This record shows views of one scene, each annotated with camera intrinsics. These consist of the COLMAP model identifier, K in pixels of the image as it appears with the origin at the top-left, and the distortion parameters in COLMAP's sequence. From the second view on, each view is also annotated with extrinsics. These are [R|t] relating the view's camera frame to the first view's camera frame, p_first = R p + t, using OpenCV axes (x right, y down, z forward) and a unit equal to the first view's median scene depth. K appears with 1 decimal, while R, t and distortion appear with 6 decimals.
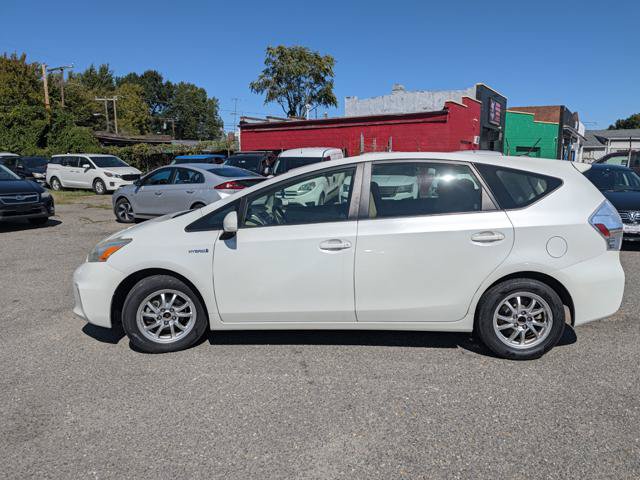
lens RADIAL K [[469.4, 0, 327.5], [0, 469.4, 225.8], [0, 0, 1]] dist [0.011163, -0.000826]
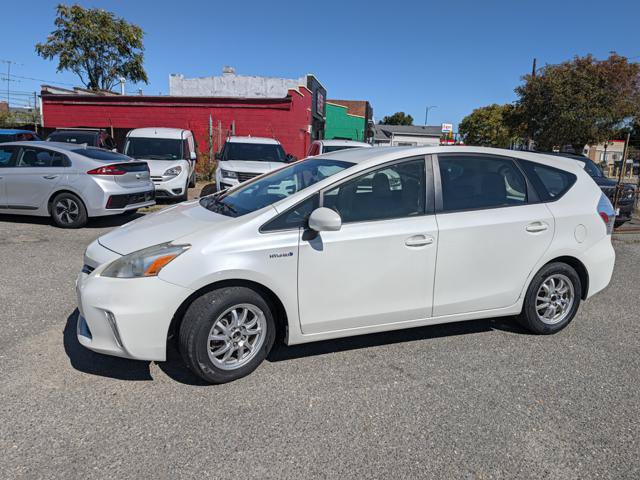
lens RADIAL K [[467.3, 0, 320.0], [0, 467.3, 223.6], [0, 0, 1]] dist [0.007615, -0.001658]
pose [[0.910173, -0.030908, 0.413074, -0.112352], [0.018897, 0.999272, 0.033131, -0.005877], [-0.413798, -0.022349, 0.910094, 0.042022]]
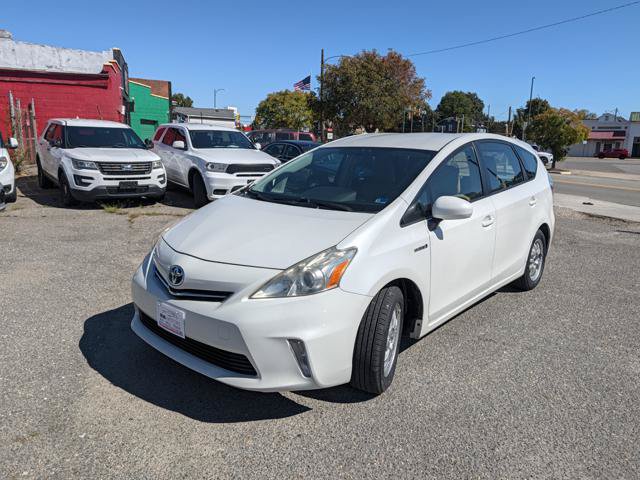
lens RADIAL K [[464.4, 0, 322.6], [0, 464.4, 221.4], [0, 0, 1]] dist [0.015704, -0.008510]
pose [[0.622289, -0.116239, 0.774109, -0.203402], [0.076280, 0.993212, 0.087819, -0.015577], [-0.779062, 0.004400, 0.626932, 0.126244]]
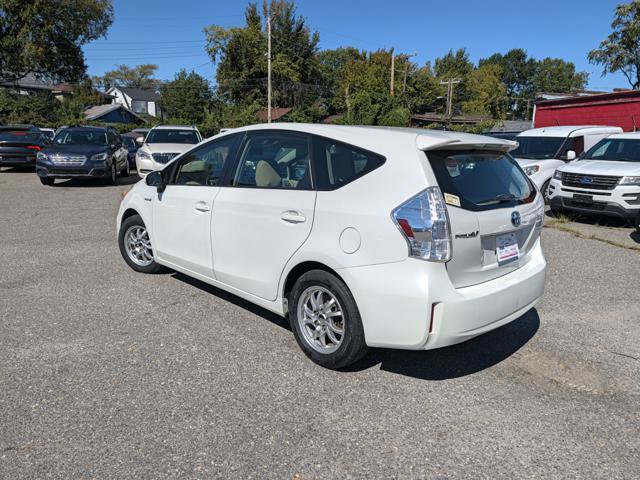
lens RADIAL K [[465.9, 0, 317.1], [0, 465.9, 228.0], [0, 0, 1]] dist [0.013460, -0.010944]
pose [[0.723747, 0.147674, -0.674079, 0.191319], [-0.117864, 0.988934, 0.090102, -0.007983], [0.679925, 0.014239, 0.733143, 0.074236]]
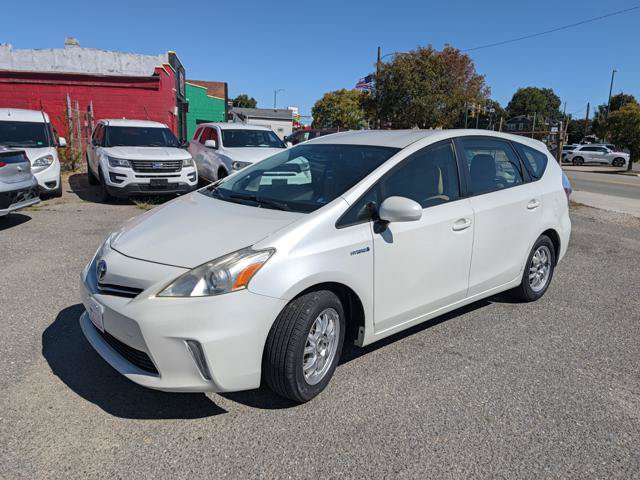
lens RADIAL K [[465.9, 0, 317.1], [0, 465.9, 228.0], [0, 0, 1]] dist [0.013460, -0.010944]
pose [[0.729664, -0.109262, 0.675021, -0.169510], [0.064669, 0.993754, 0.090949, -0.011733], [-0.680741, -0.022709, 0.732172, 0.098850]]
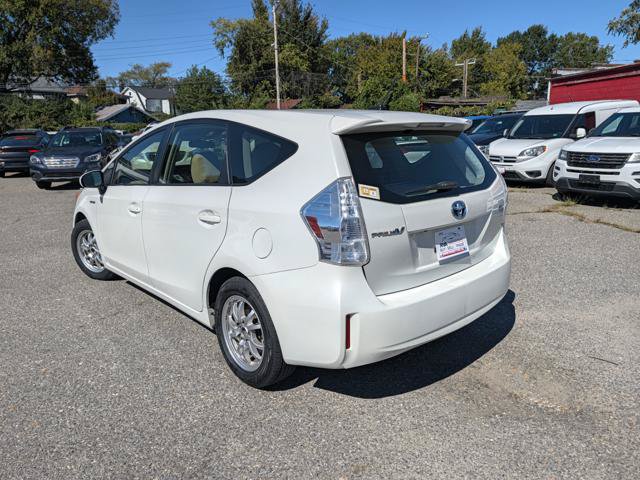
lens RADIAL K [[466.9, 0, 320.2], [0, 466.9, 234.1], [0, 0, 1]] dist [0.009322, -0.004478]
pose [[0.700370, 0.140980, -0.699719, 0.200533], [-0.074222, 0.989371, 0.125048, -0.011792], [0.709911, -0.035645, 0.703389, 0.113313]]
